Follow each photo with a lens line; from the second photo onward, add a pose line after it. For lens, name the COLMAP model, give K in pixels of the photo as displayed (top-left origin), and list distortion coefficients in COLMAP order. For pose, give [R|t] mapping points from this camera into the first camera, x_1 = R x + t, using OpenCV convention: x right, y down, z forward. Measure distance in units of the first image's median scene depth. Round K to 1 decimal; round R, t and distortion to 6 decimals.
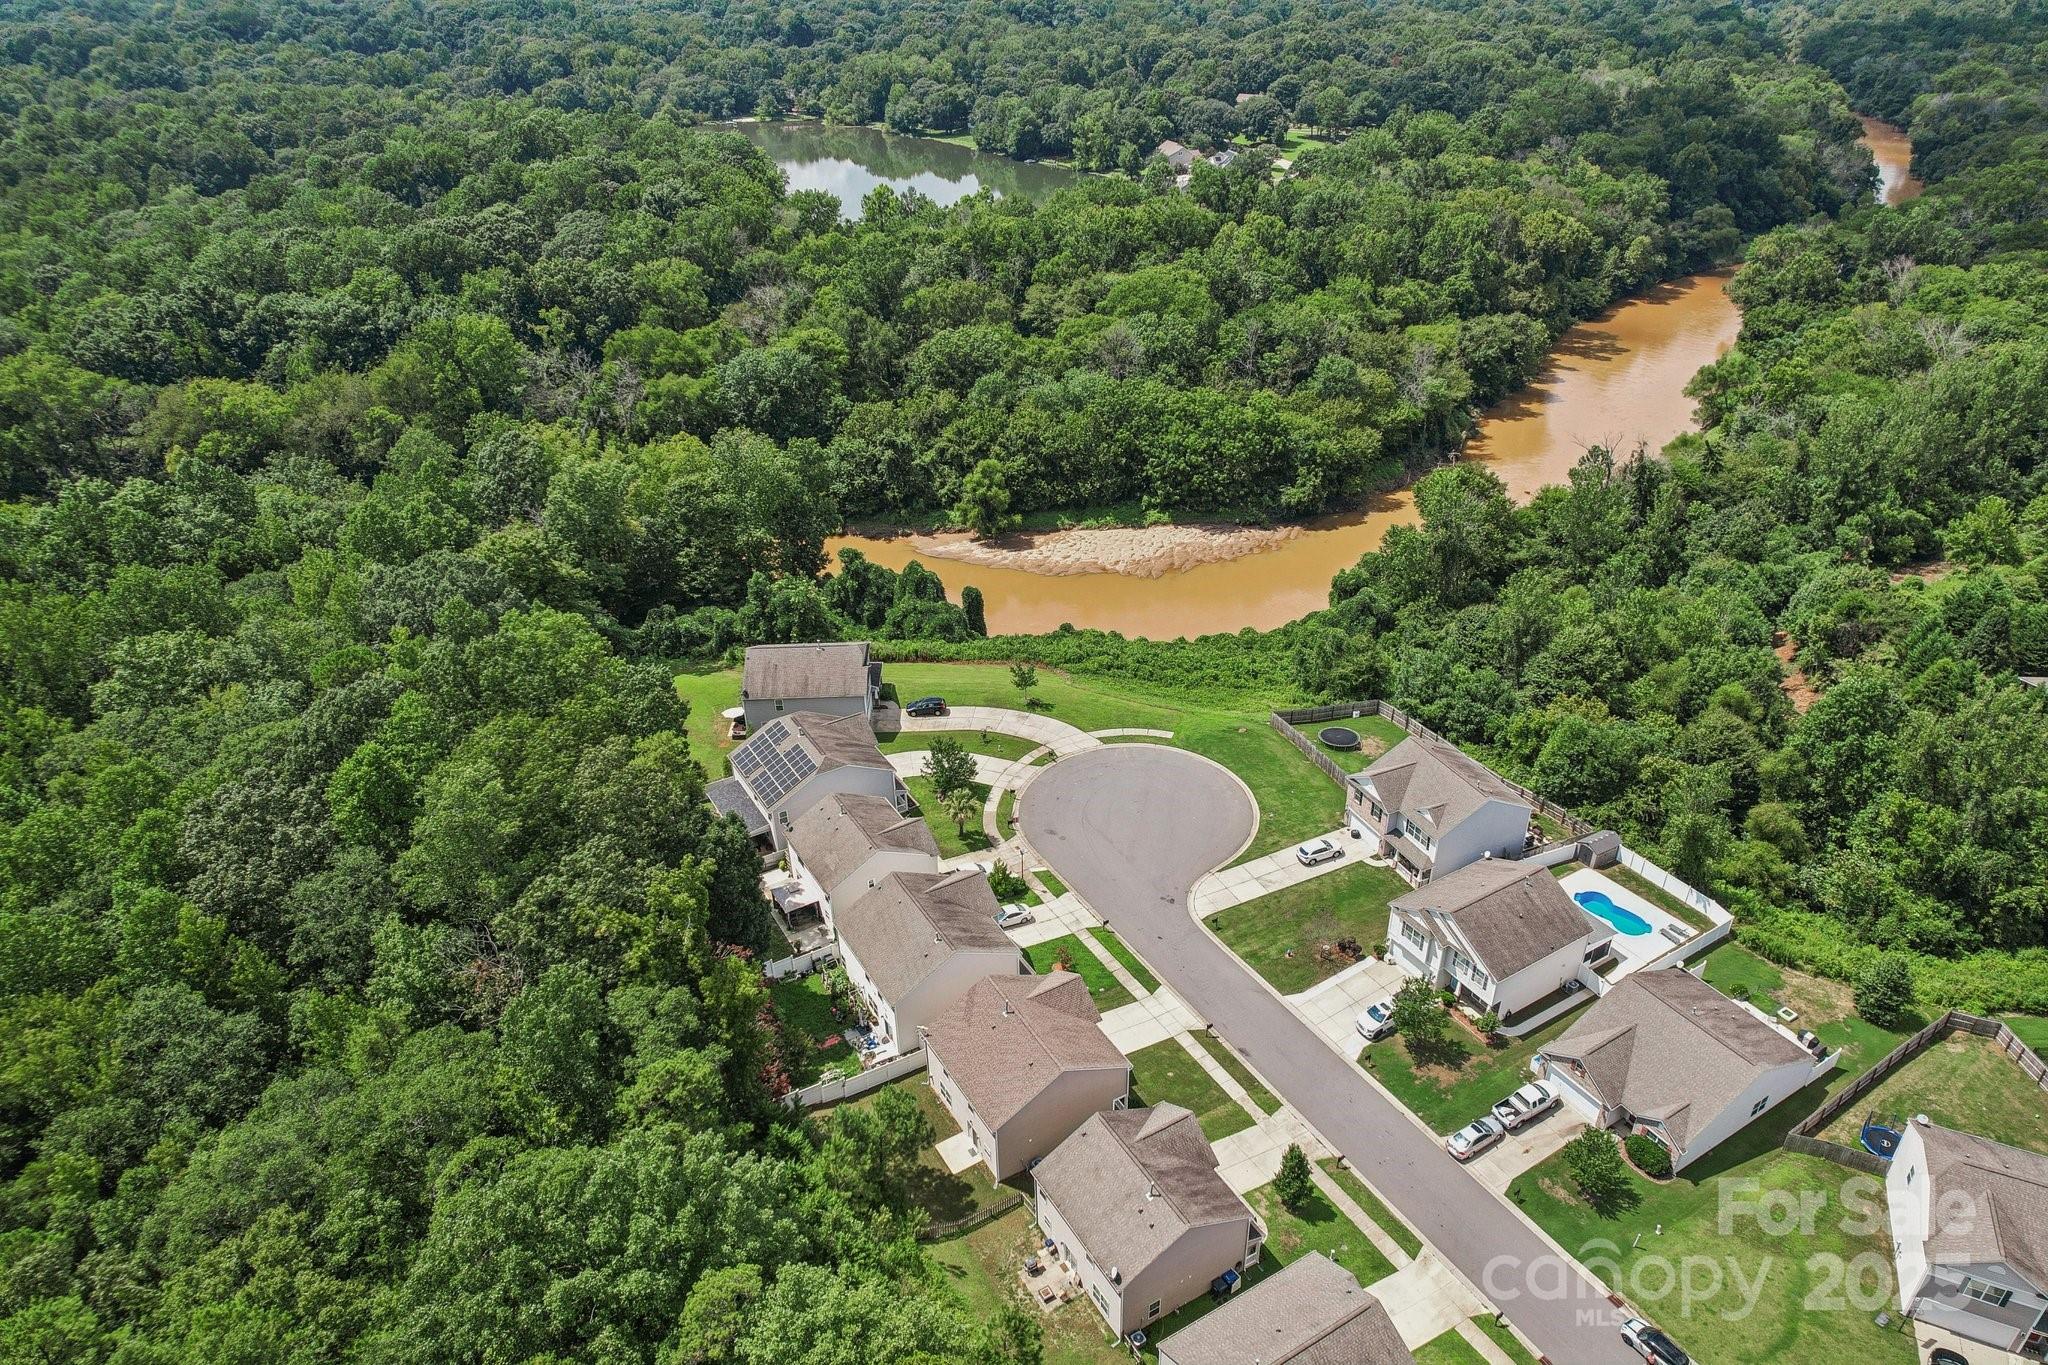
lens RADIAL K [[1339.1, 0, 1024.0], [0, 1339.1, 682.5], [0, 0, 1]] dist [-0.090579, 0.072996]
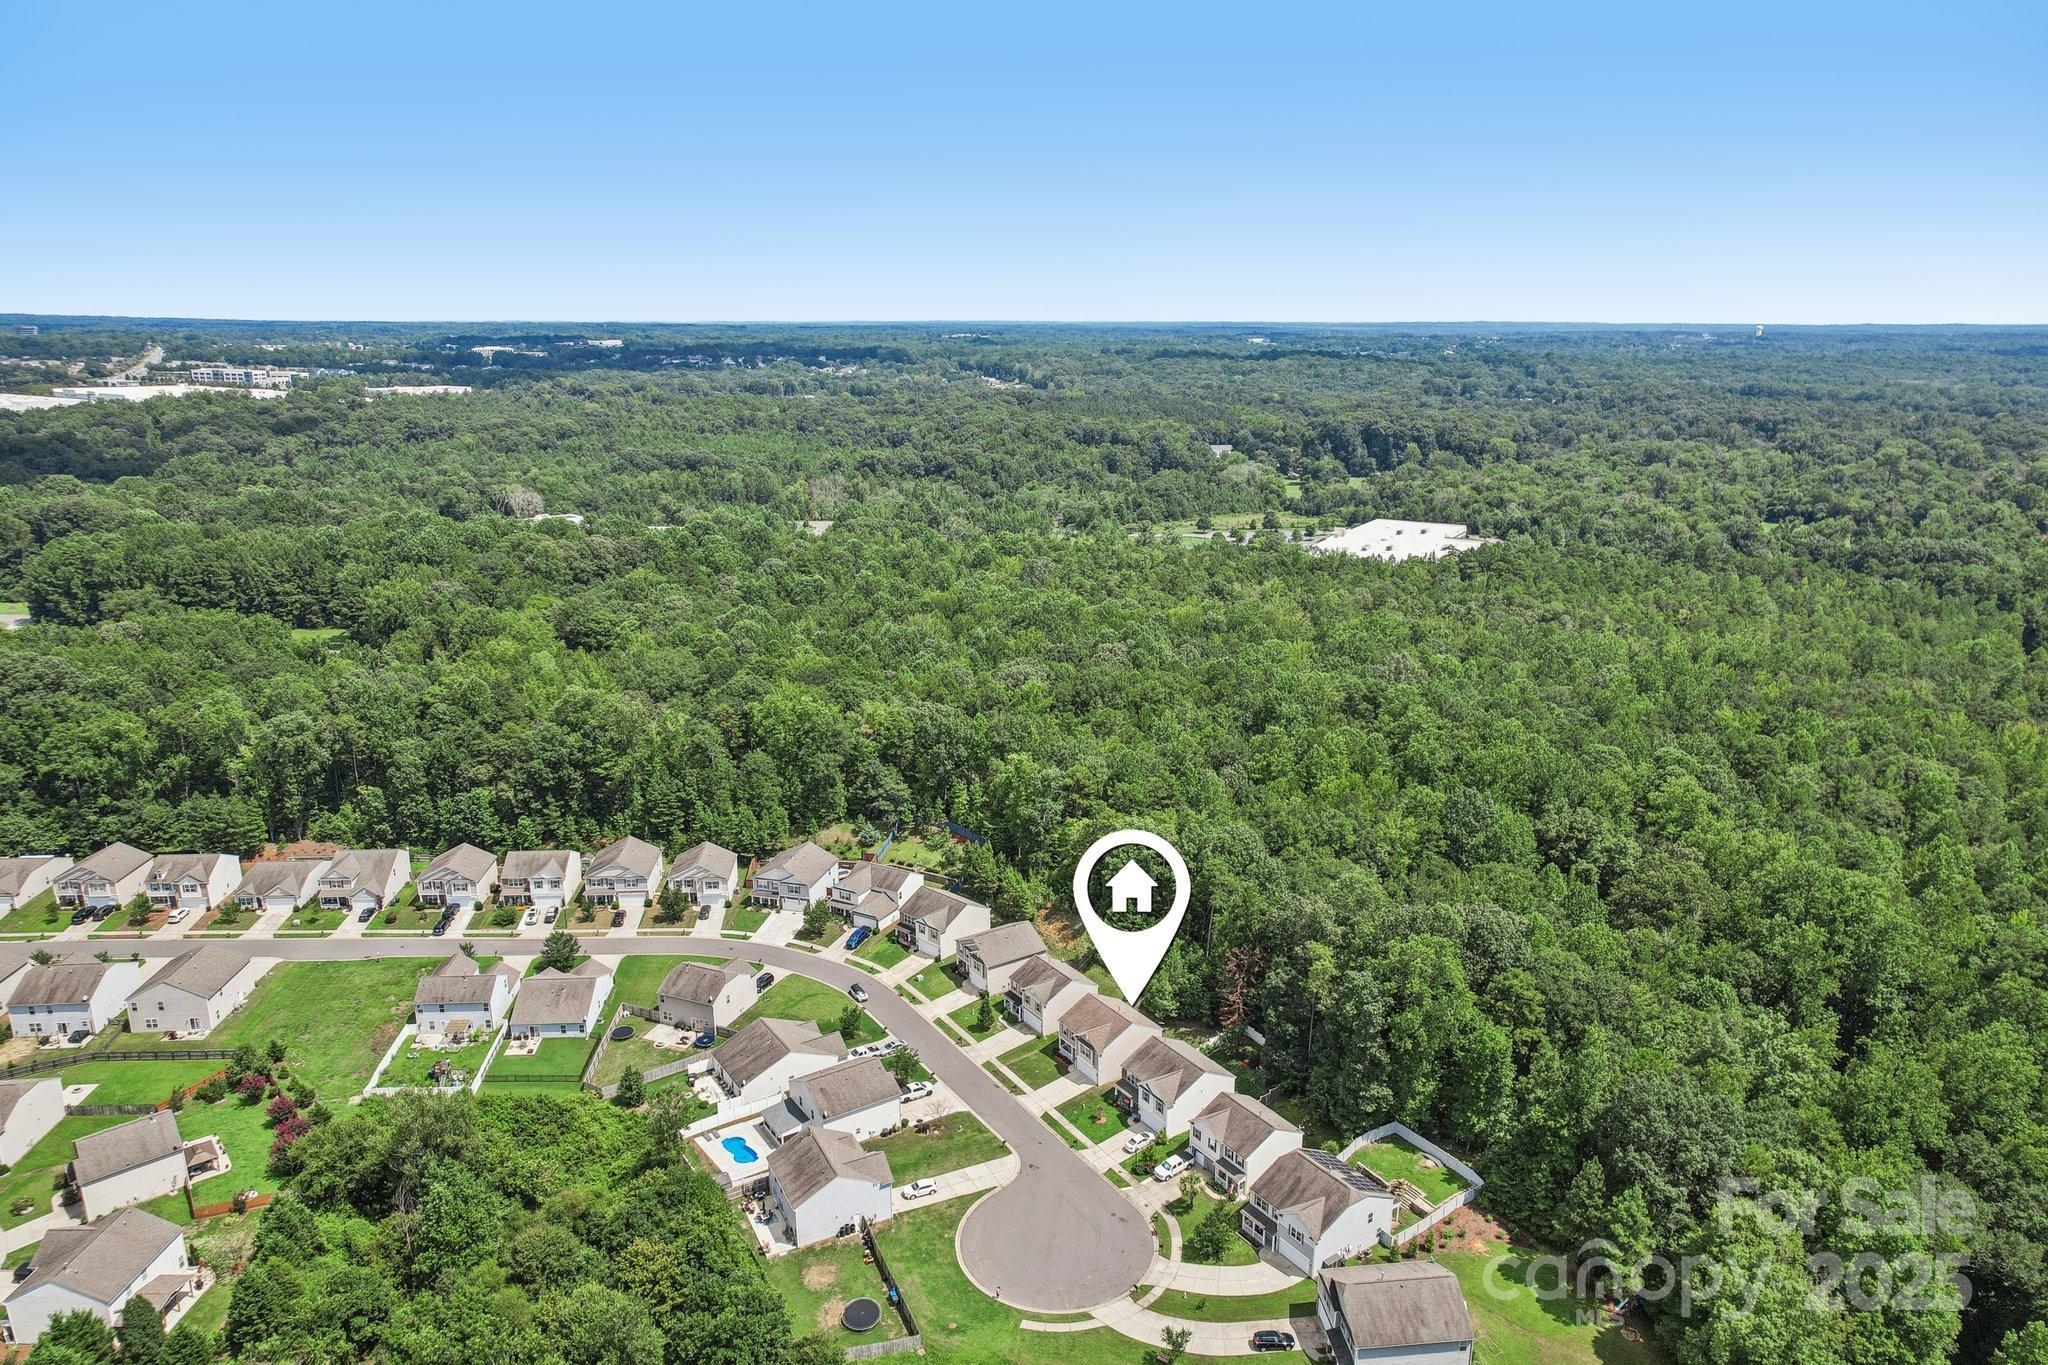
lens RADIAL K [[1250.8, 0, 1024.0], [0, 1250.8, 682.5], [0, 0, 1]] dist [-0.078876, 0.000242]
pose [[-0.997937, 0.044922, -0.045859, 0.165509], [-0.000721, 0.706477, 0.707736, -1.229950], [0.064191, 0.706309, -0.704987, 1.667138]]
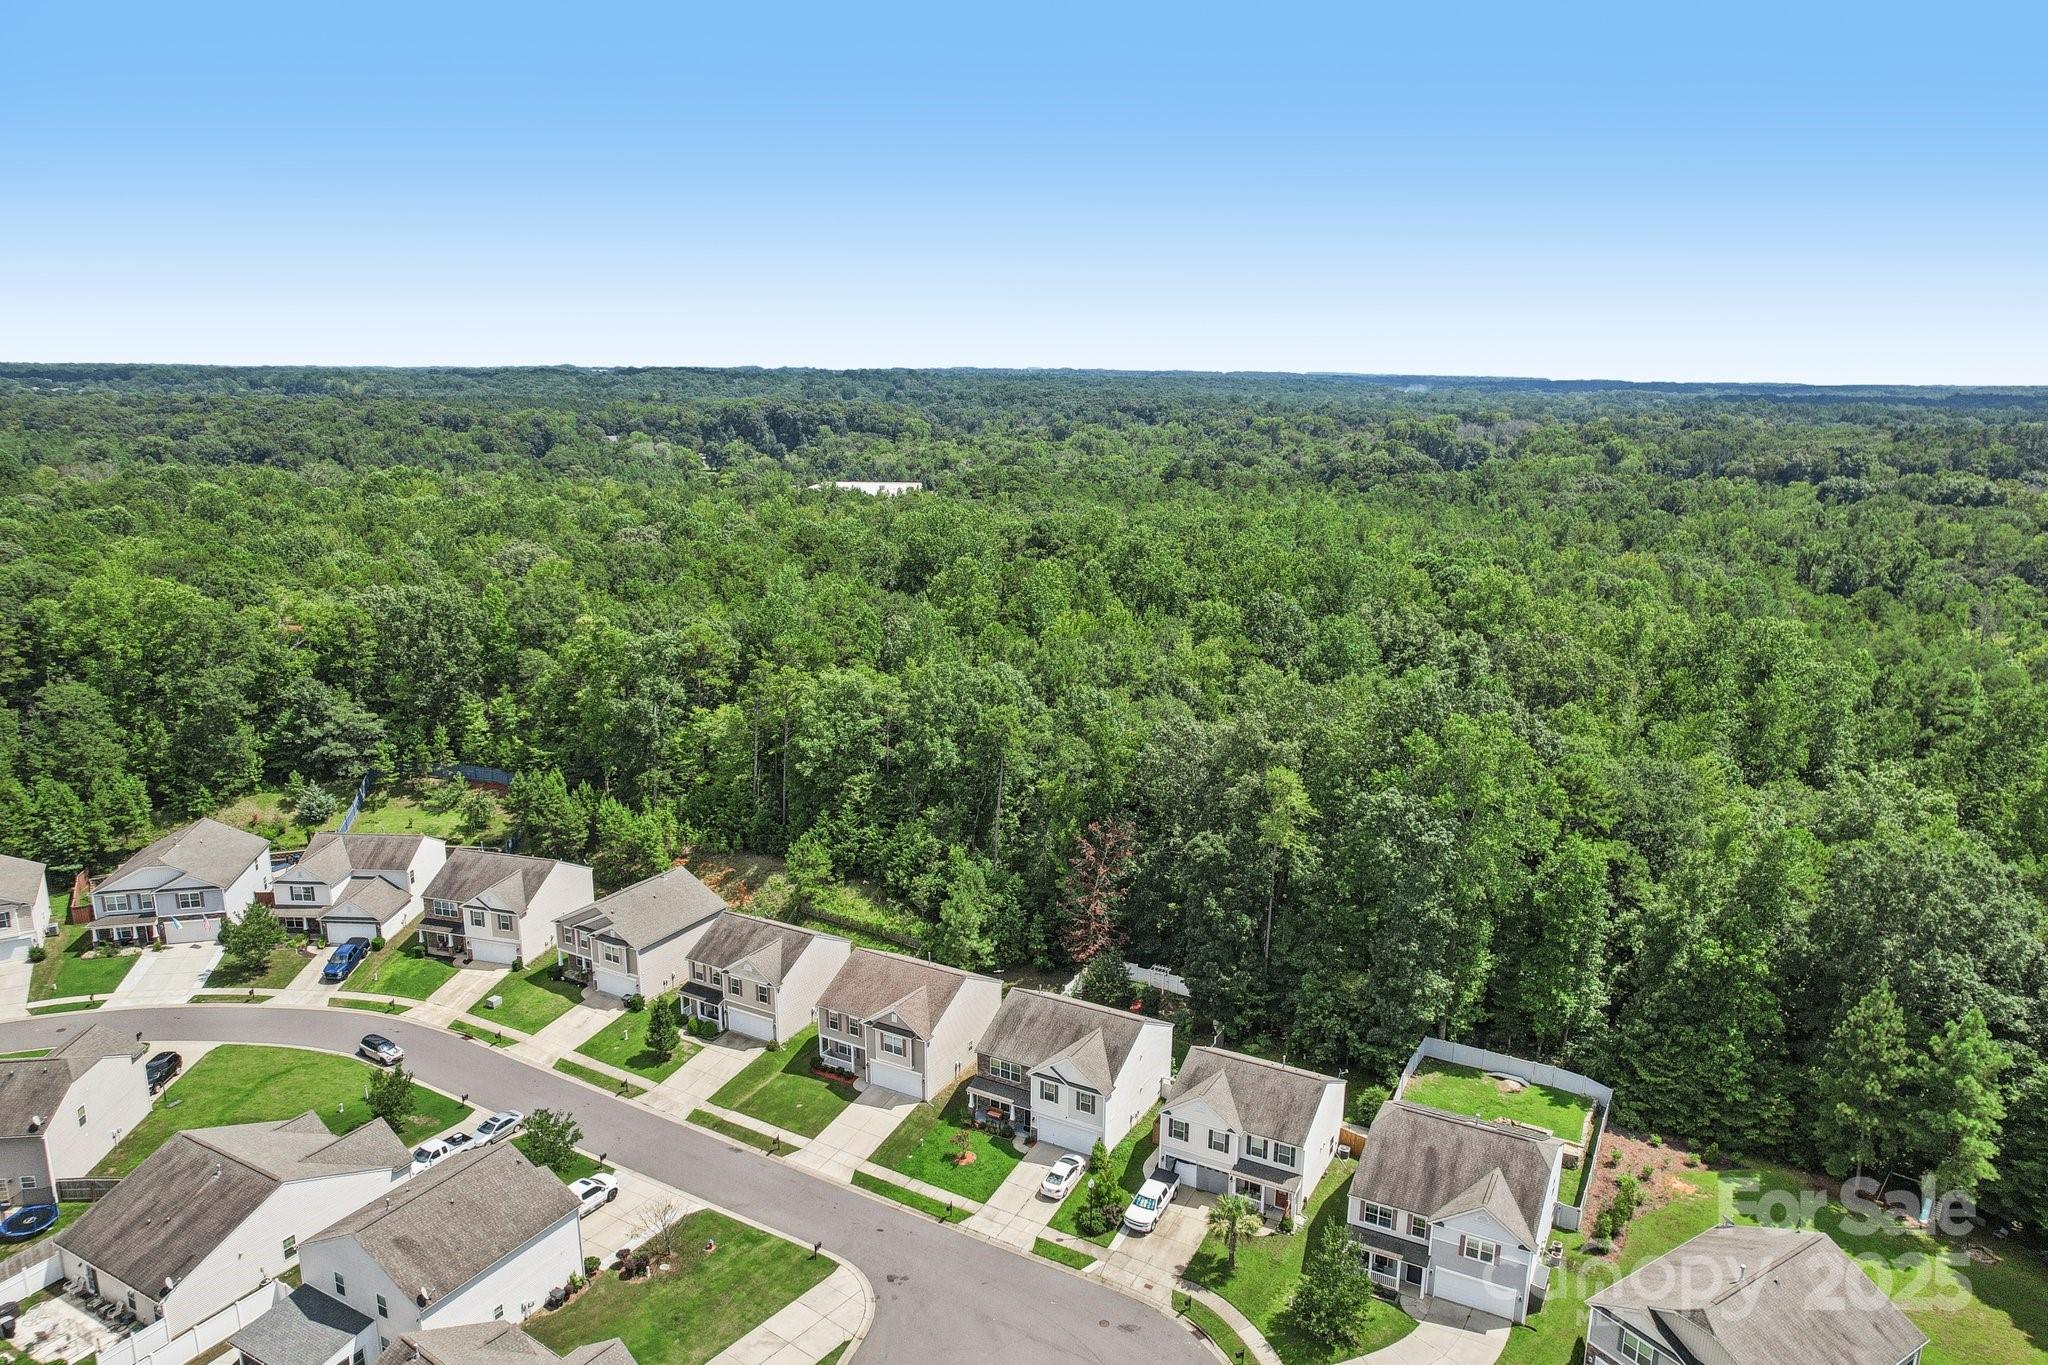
lens RADIAL K [[1339.1, 0, 1024.0], [0, 1339.1, 682.5], [0, 0, 1]] dist [-0.090579, 0.072996]
pose [[-0.861573, 0.136469, -0.488946, 0.368564], [-0.239370, 0.740162, 0.628381, -0.556662], [0.447654, 0.658435, -0.605037, 1.317221]]
